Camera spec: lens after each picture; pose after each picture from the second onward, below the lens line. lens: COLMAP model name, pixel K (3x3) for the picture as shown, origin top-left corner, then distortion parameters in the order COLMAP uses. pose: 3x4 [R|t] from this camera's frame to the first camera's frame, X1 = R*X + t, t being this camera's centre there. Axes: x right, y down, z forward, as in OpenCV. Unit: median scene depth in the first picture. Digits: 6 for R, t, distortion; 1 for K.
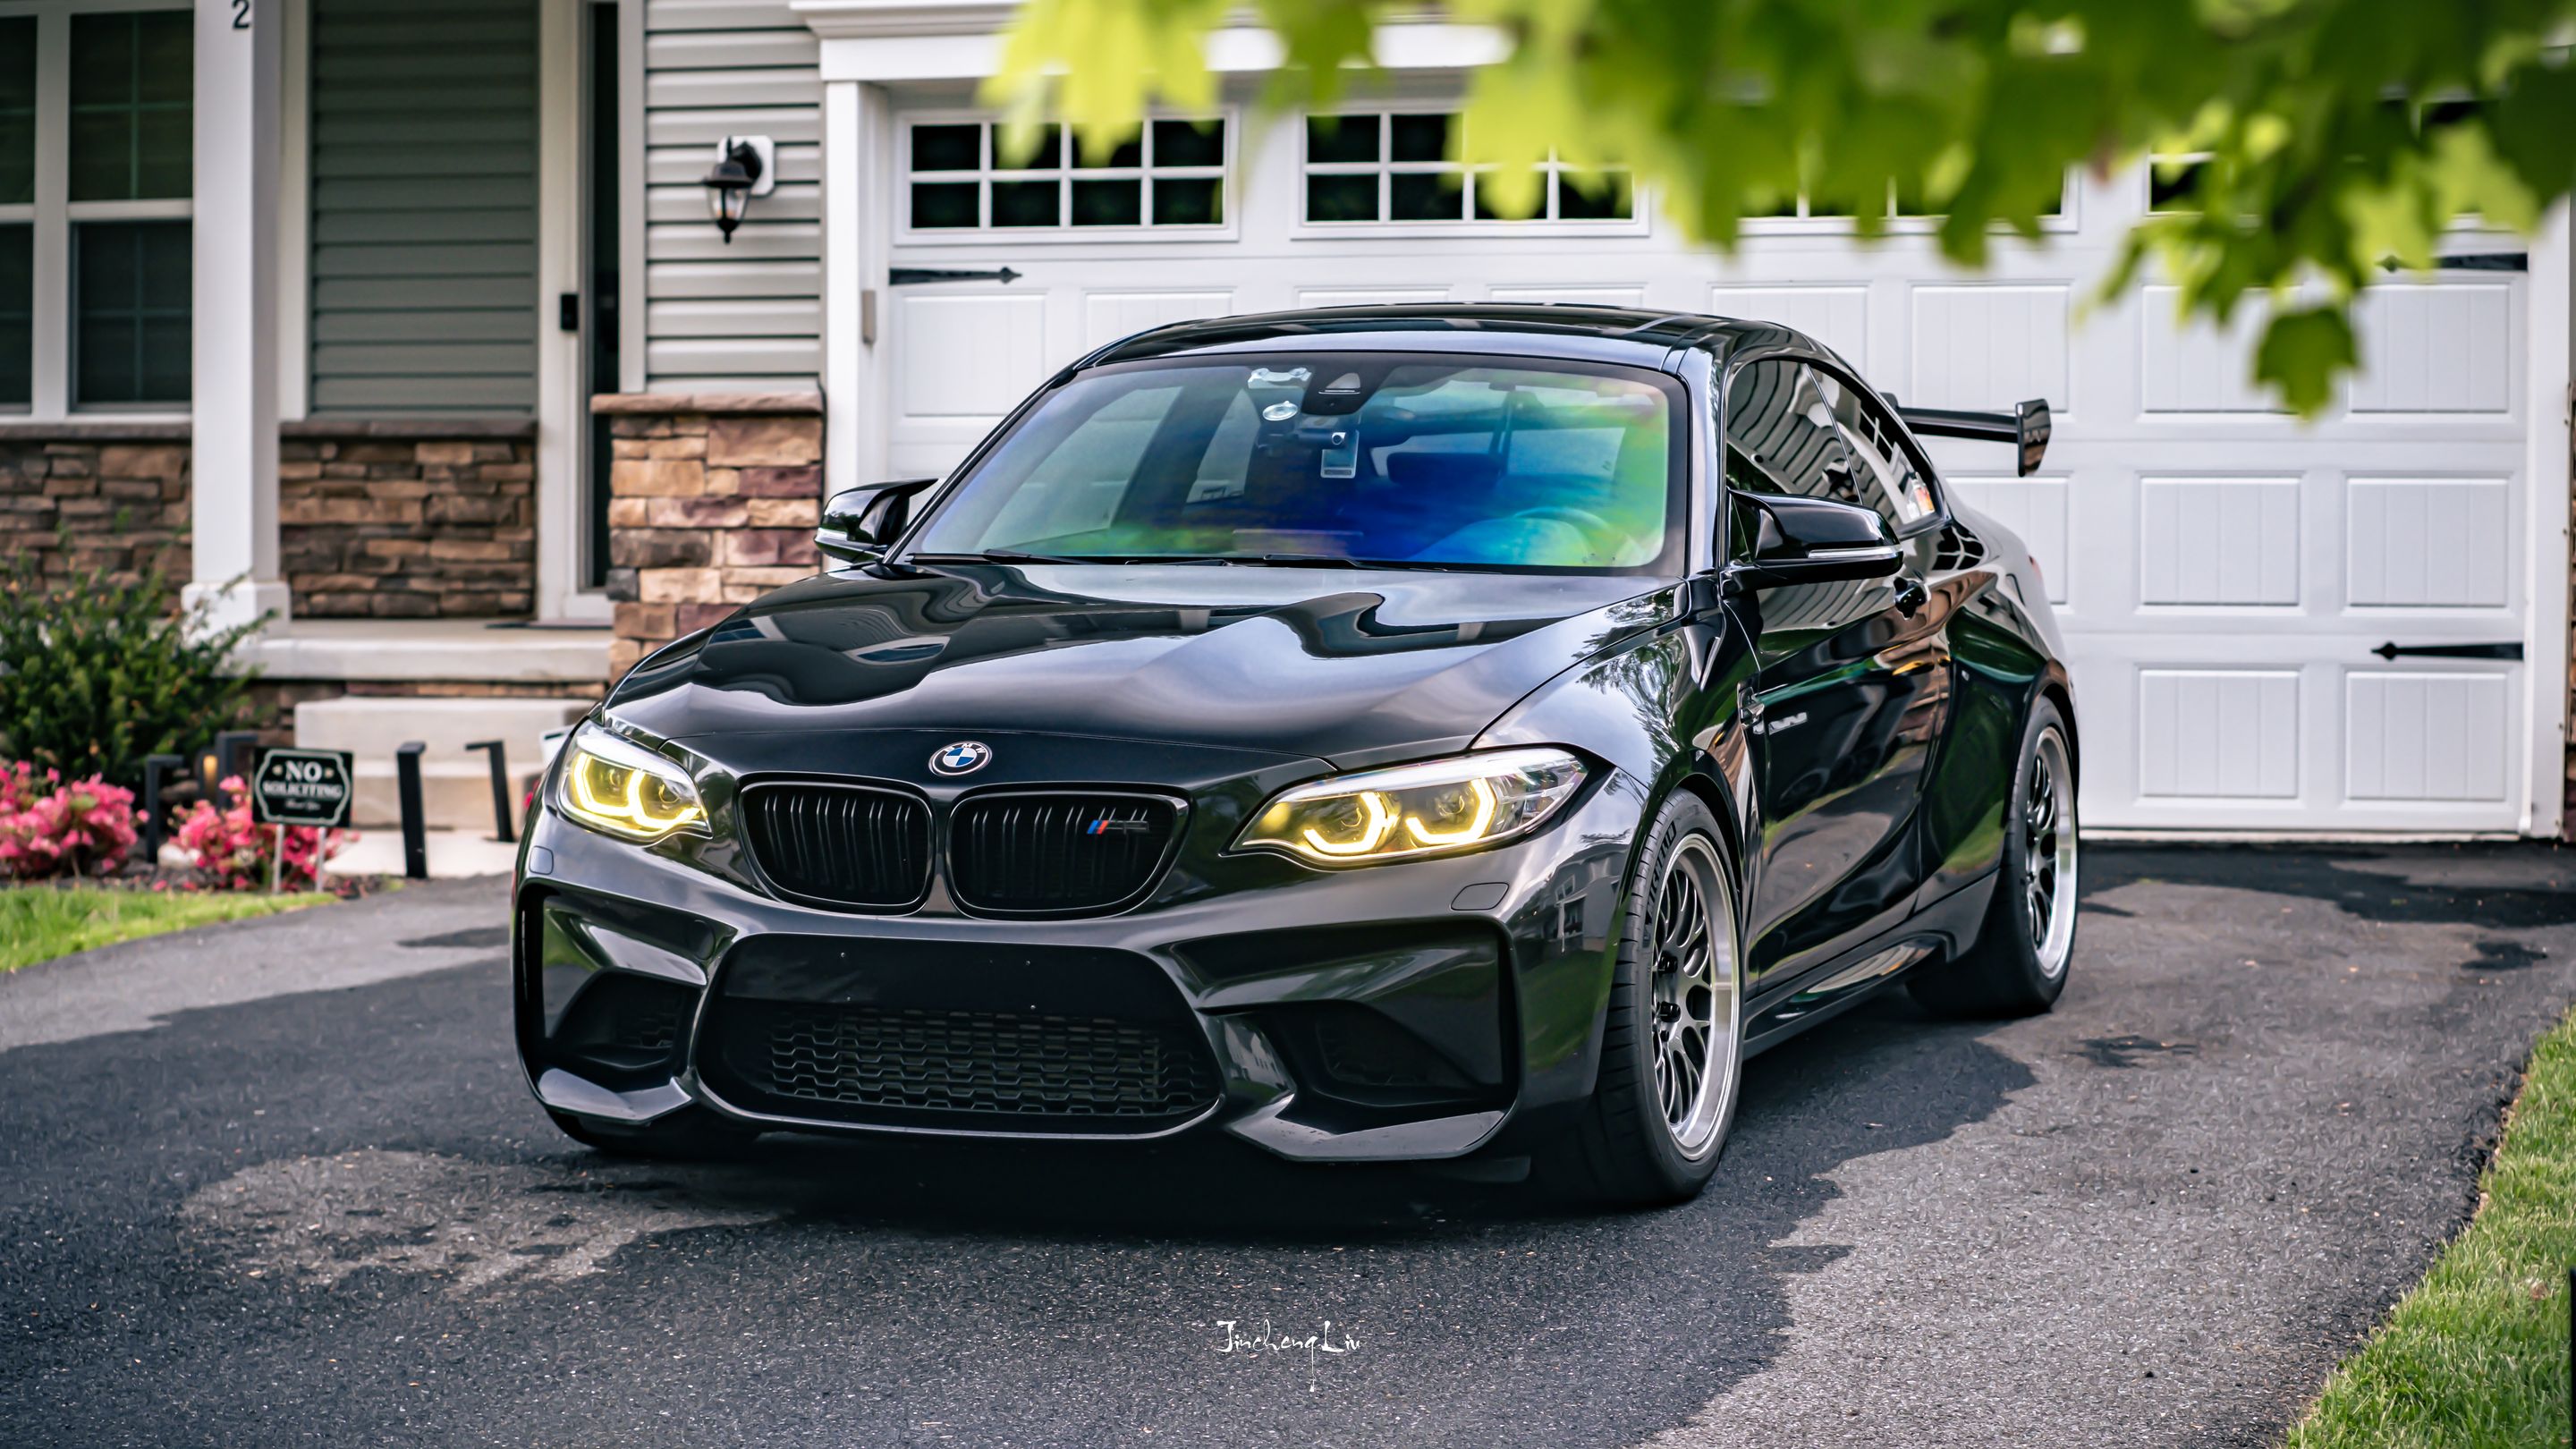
lens RADIAL K [[5804.3, 0, 1343.3], [0, 5804.3, 732.6], [0, 0, 1]] dist [-0.101685, -1.097741]
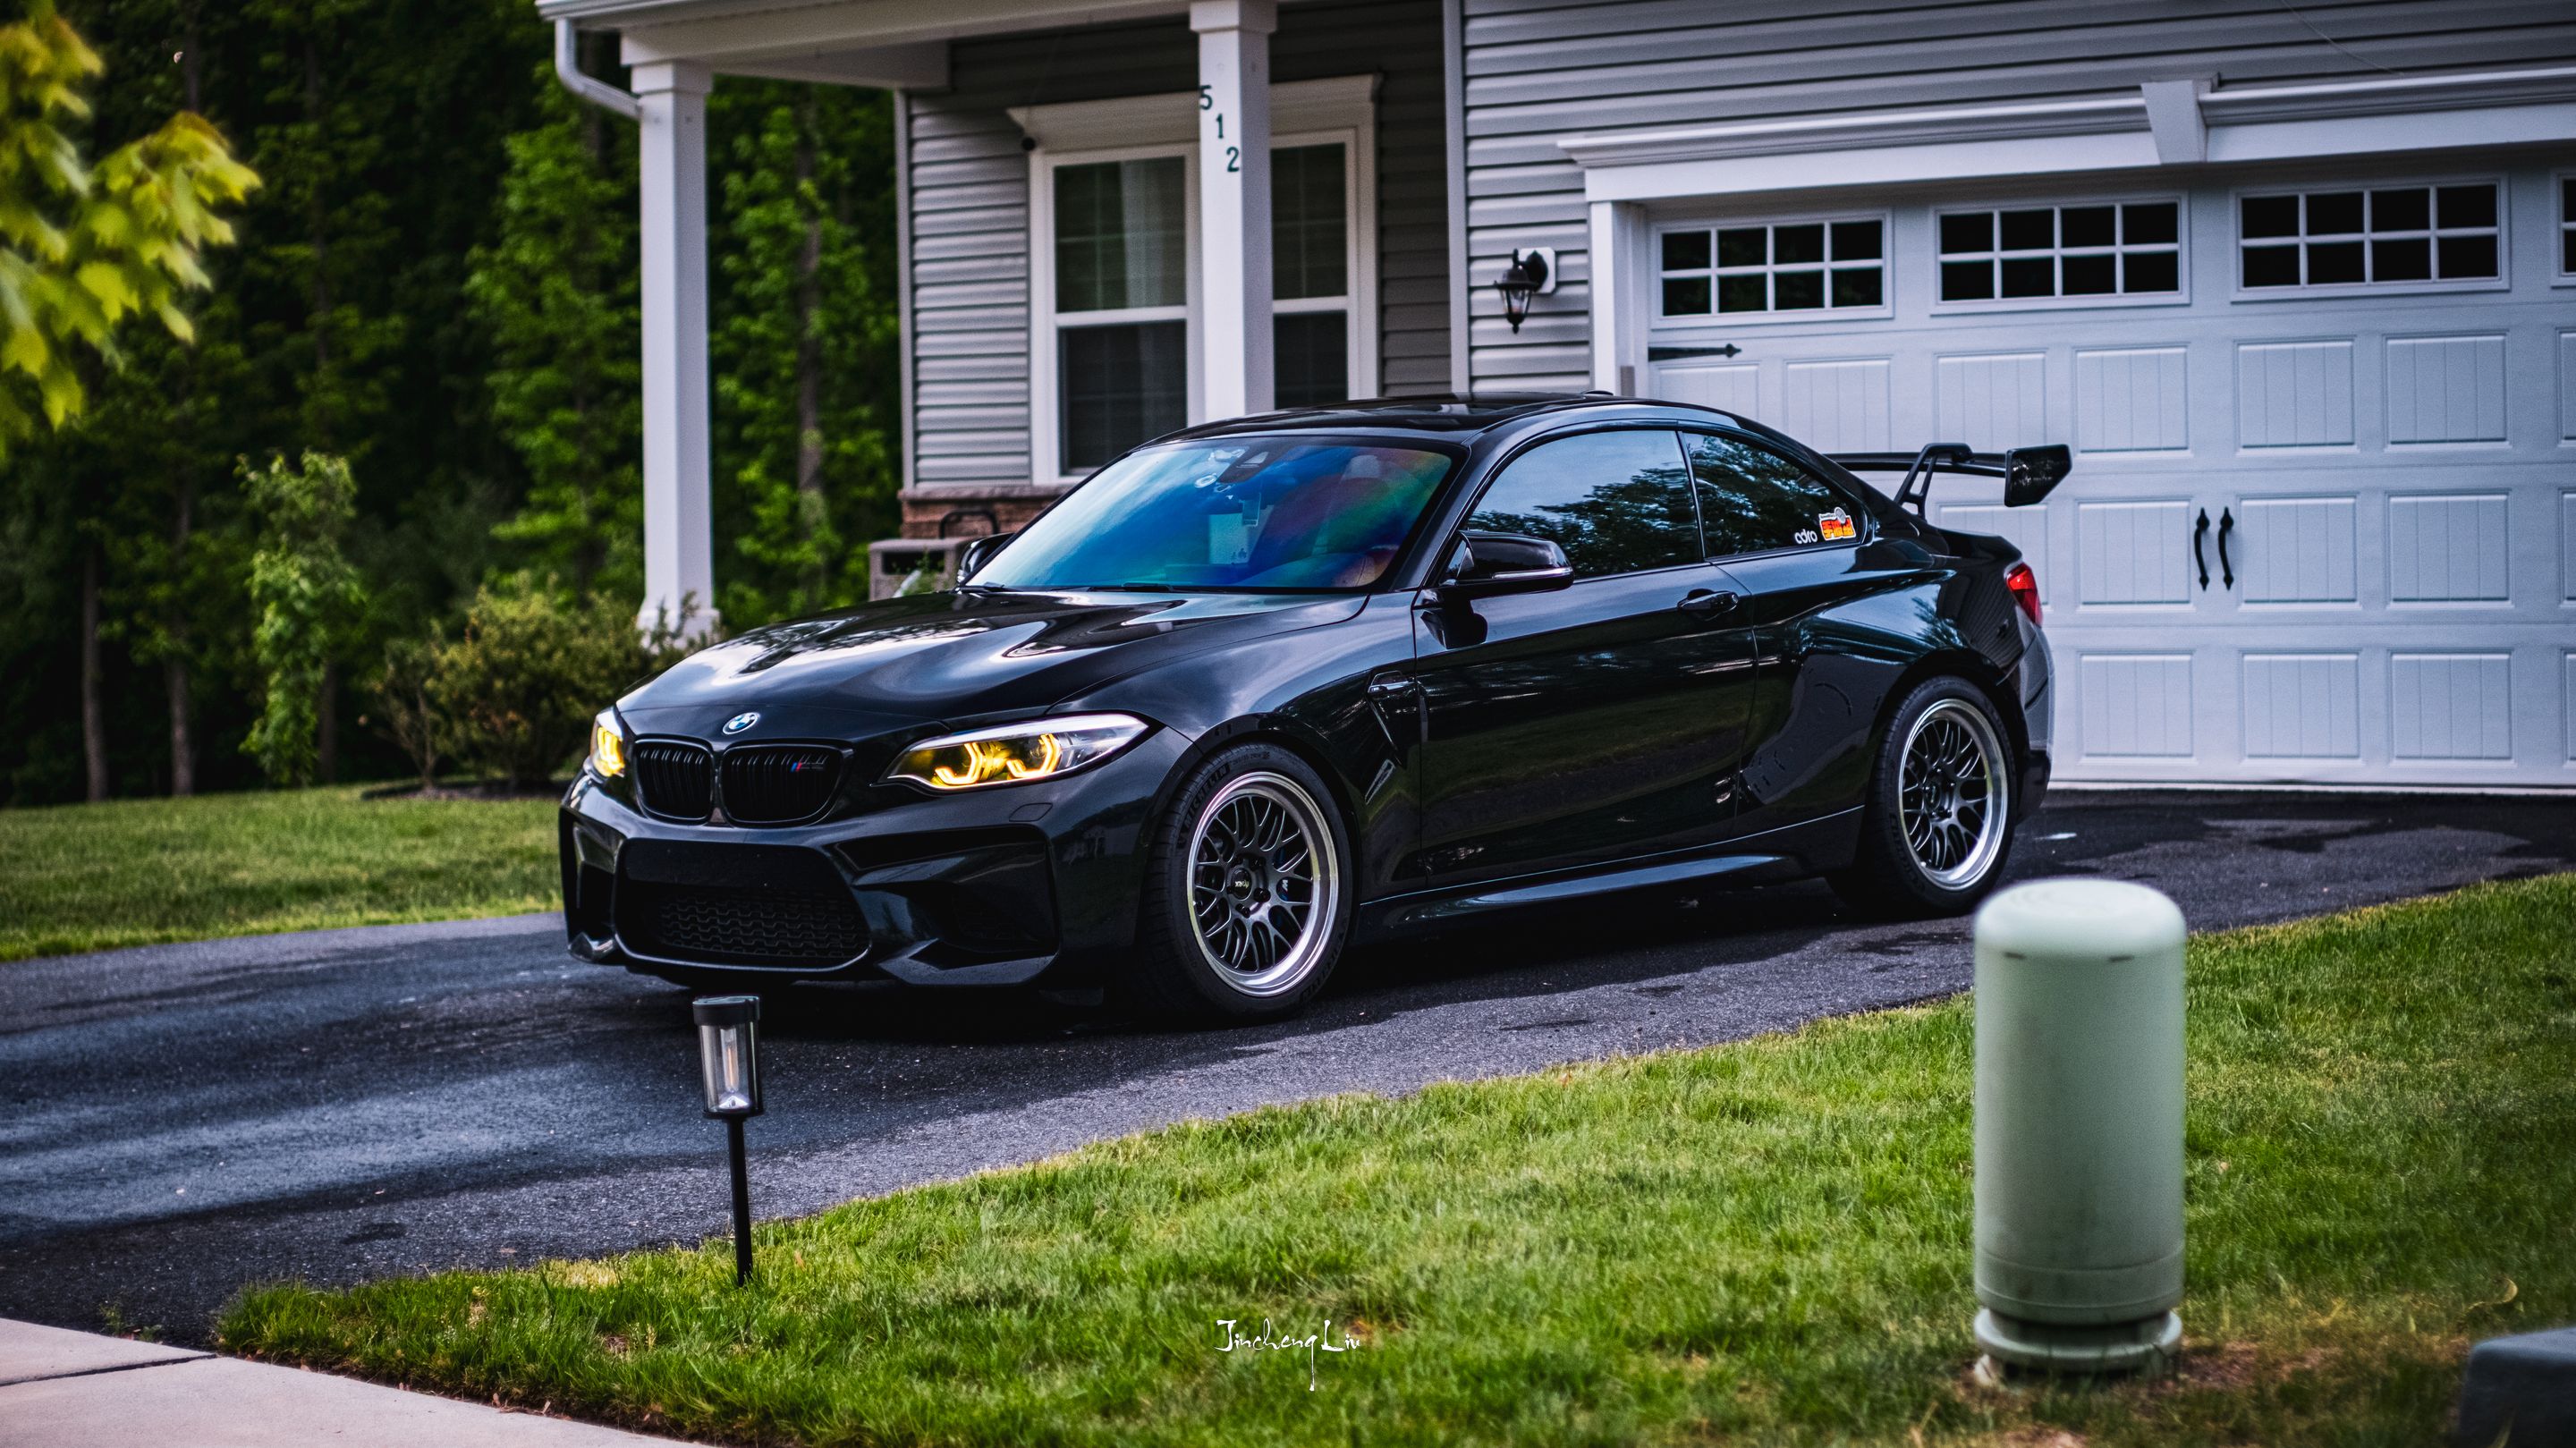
lens RADIAL K [[5577.0, 0, 1288.0], [0, 5577.0, 724.0], [0, 0, 1]] dist [-0.102028, -1.201649]
pose [[0.922658, -0.008555, -0.385523, 0.484343], [0.007664, 0.999963, -0.003847, 0.008802], [0.385542, 0.000595, 0.922690, -0.227158]]
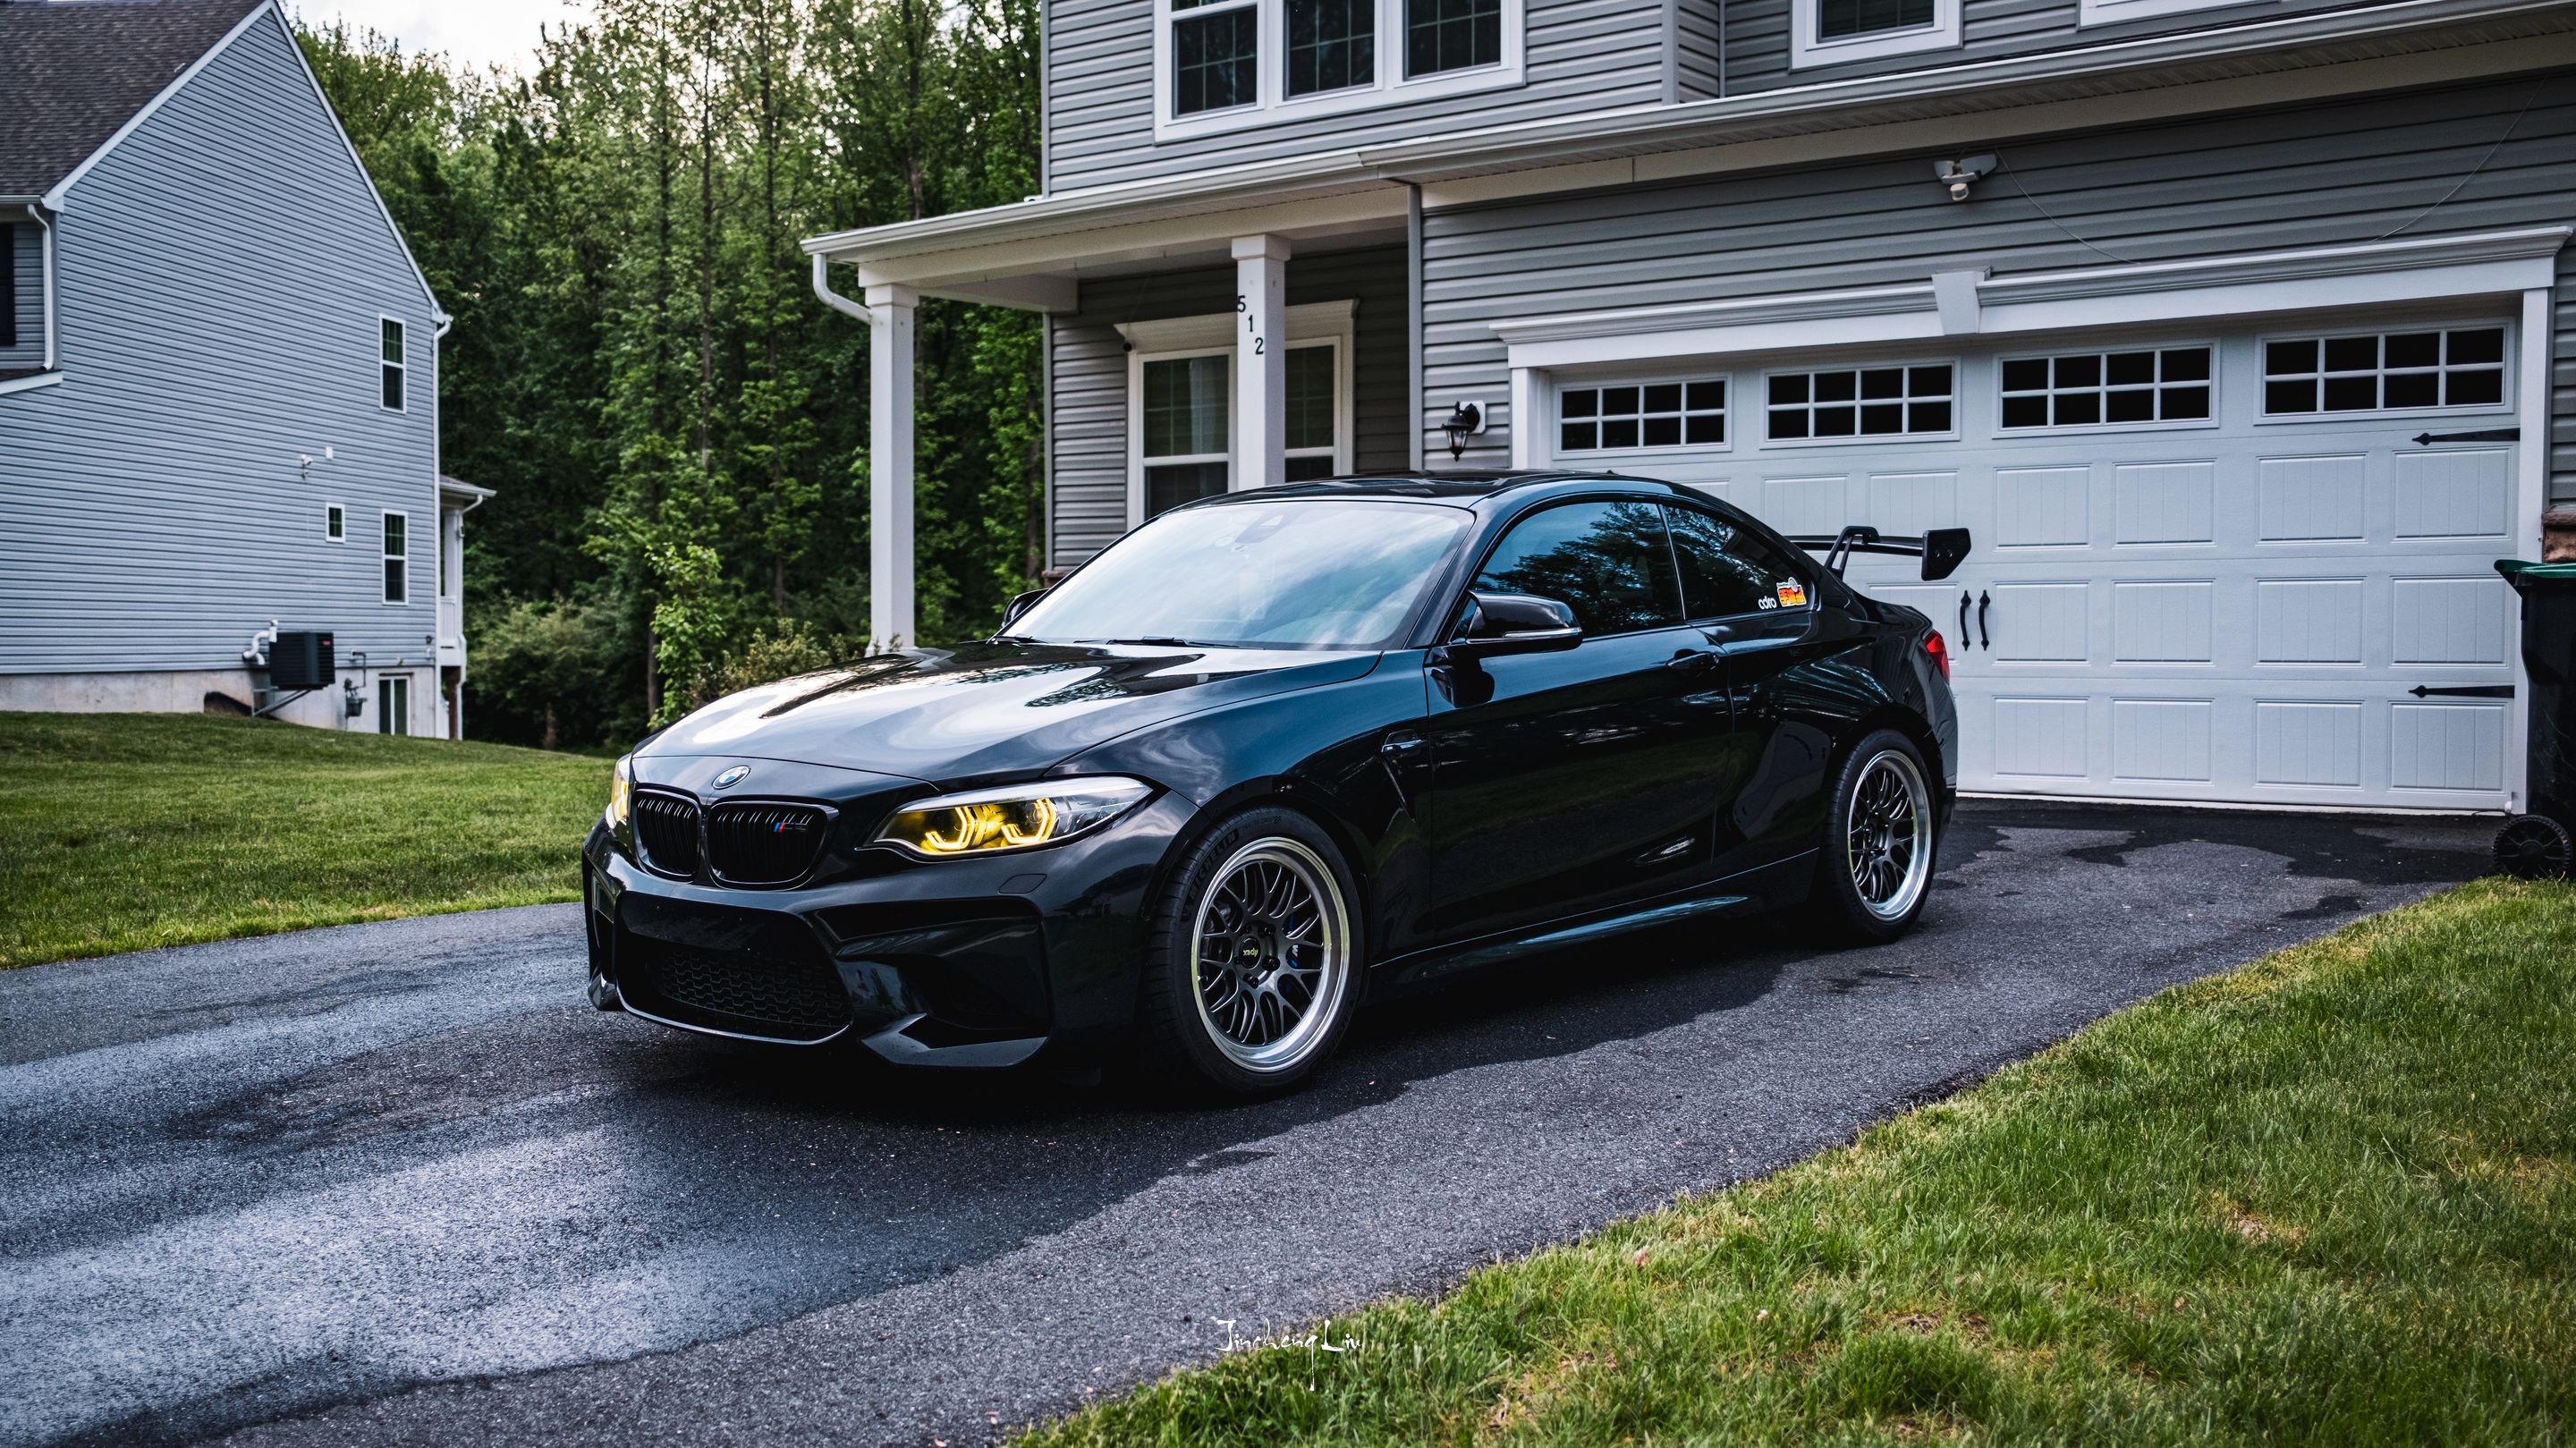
lens RADIAL K [[2645.8, 0, 1334.2], [0, 2645.8, 732.8], [0, 0, 1]] dist [0.006671, 0.017063]
pose [[0.929531, 0.009571, -0.368620, 0.246012], [-0.006850, 0.999939, 0.008689, -0.010382], [0.368680, -0.005552, 0.929540, 0.335693]]
